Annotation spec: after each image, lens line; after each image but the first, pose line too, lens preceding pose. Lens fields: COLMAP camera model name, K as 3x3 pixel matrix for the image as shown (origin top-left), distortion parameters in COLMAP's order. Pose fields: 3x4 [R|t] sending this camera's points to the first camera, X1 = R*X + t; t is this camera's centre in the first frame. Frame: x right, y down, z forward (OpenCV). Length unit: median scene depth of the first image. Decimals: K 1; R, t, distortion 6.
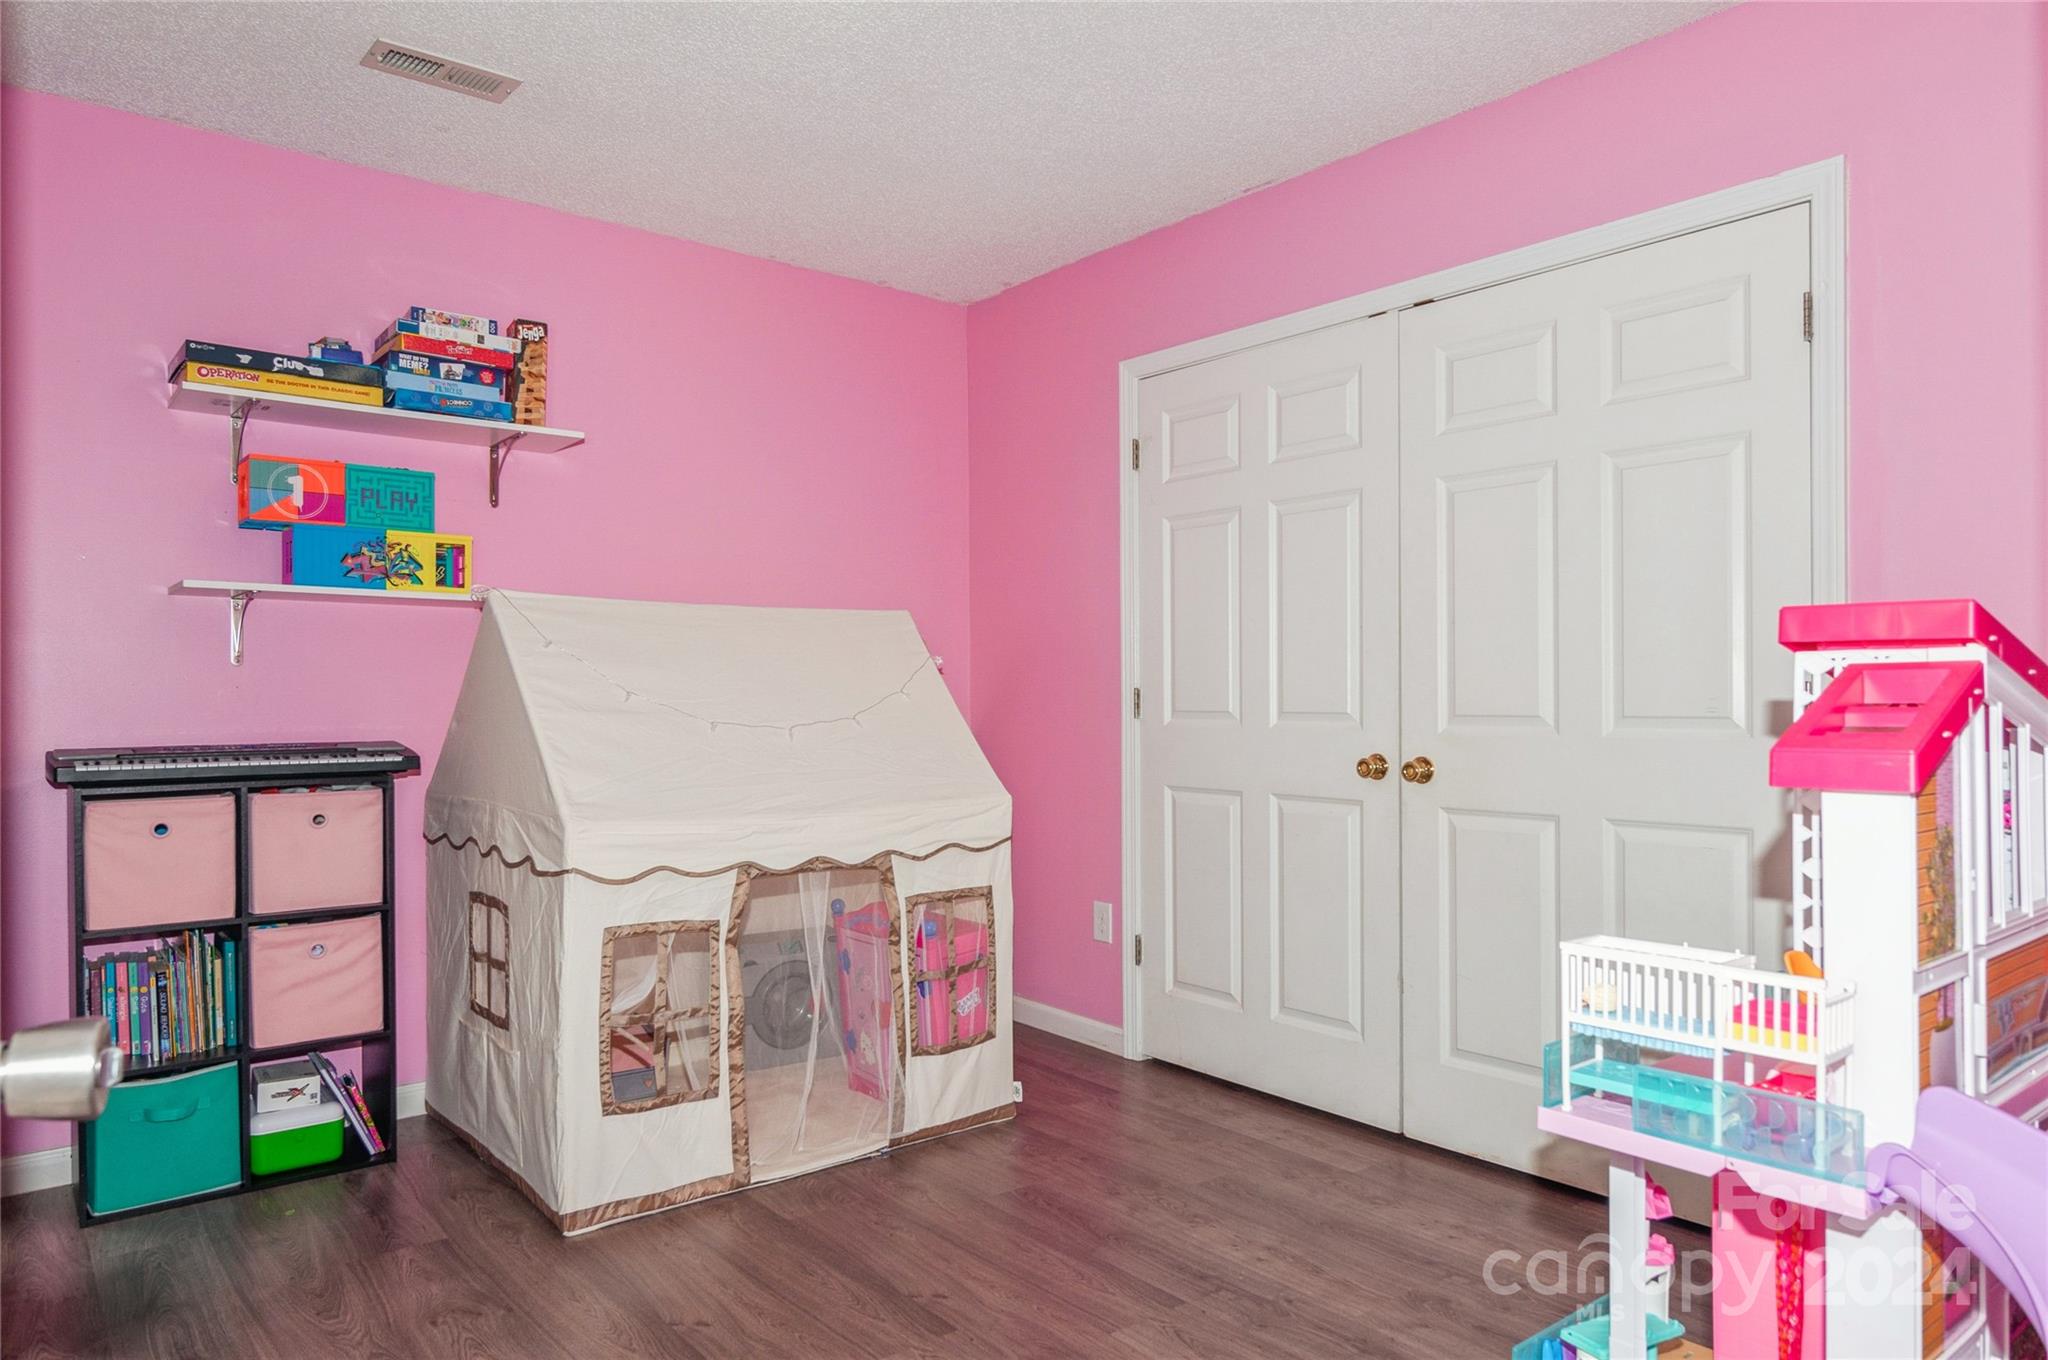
lens RADIAL K [[1296.1, 0, 1024.0], [0, 1296.1, 680.0], [0, 0, 1]] dist [-0.017862, -0.000108]
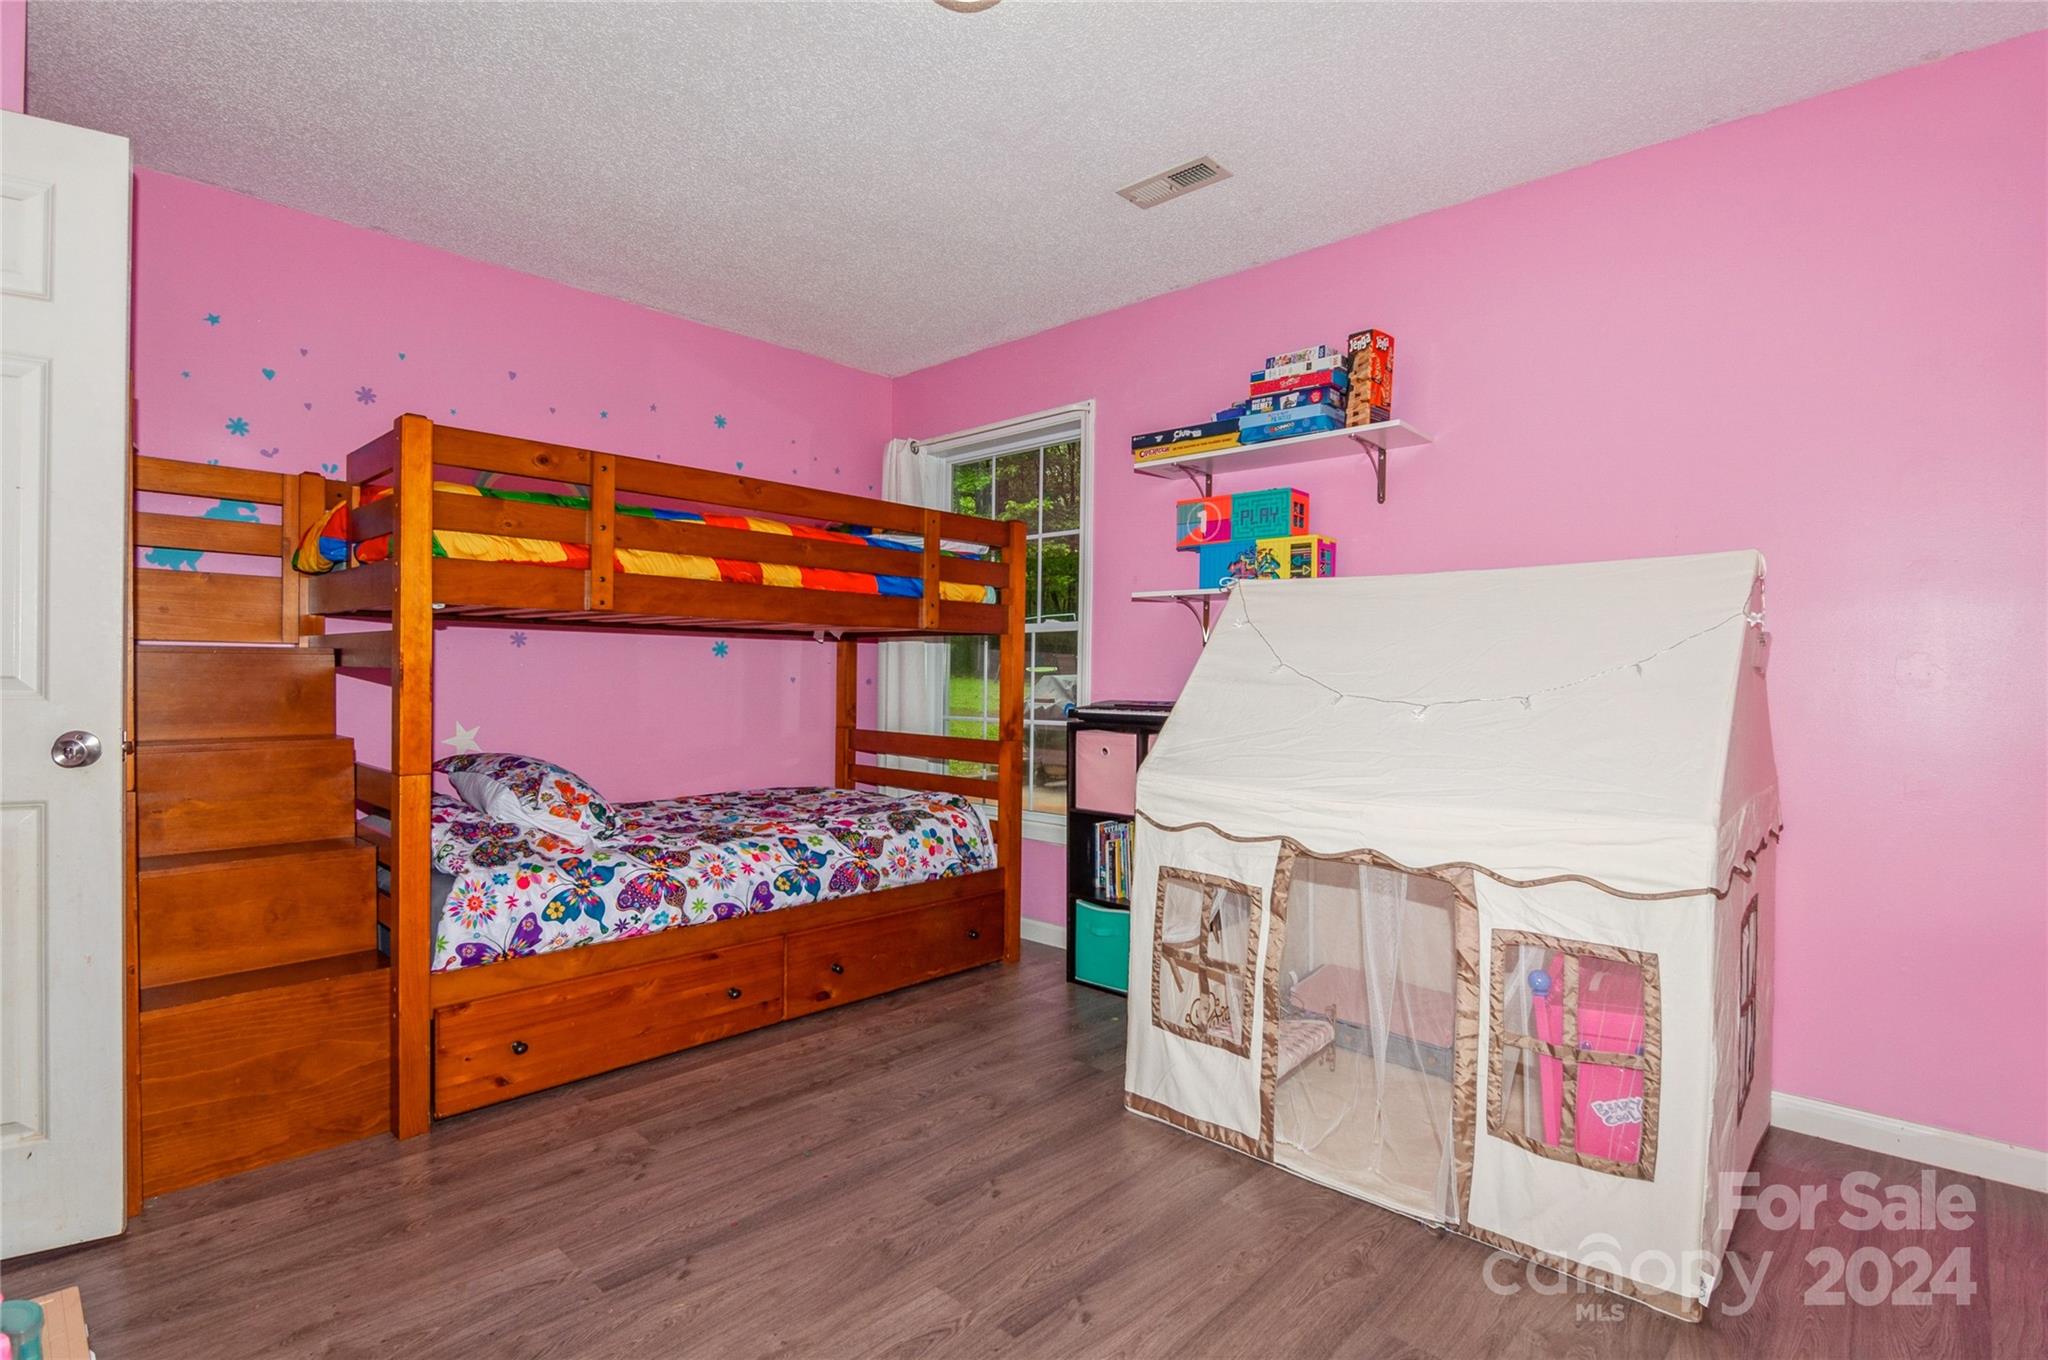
lens RADIAL K [[990.4, 0, 1024.0], [0, 990.4, 680.0], [0, 0, 1]] dist [0.000287, -0.000303]
pose [[0.129723, 0.011661, -0.991482, 0.463093], [0.003594, 0.999919, 0.012231, 0.010778], [0.991544, -0.005150, 0.129671, 0.648696]]
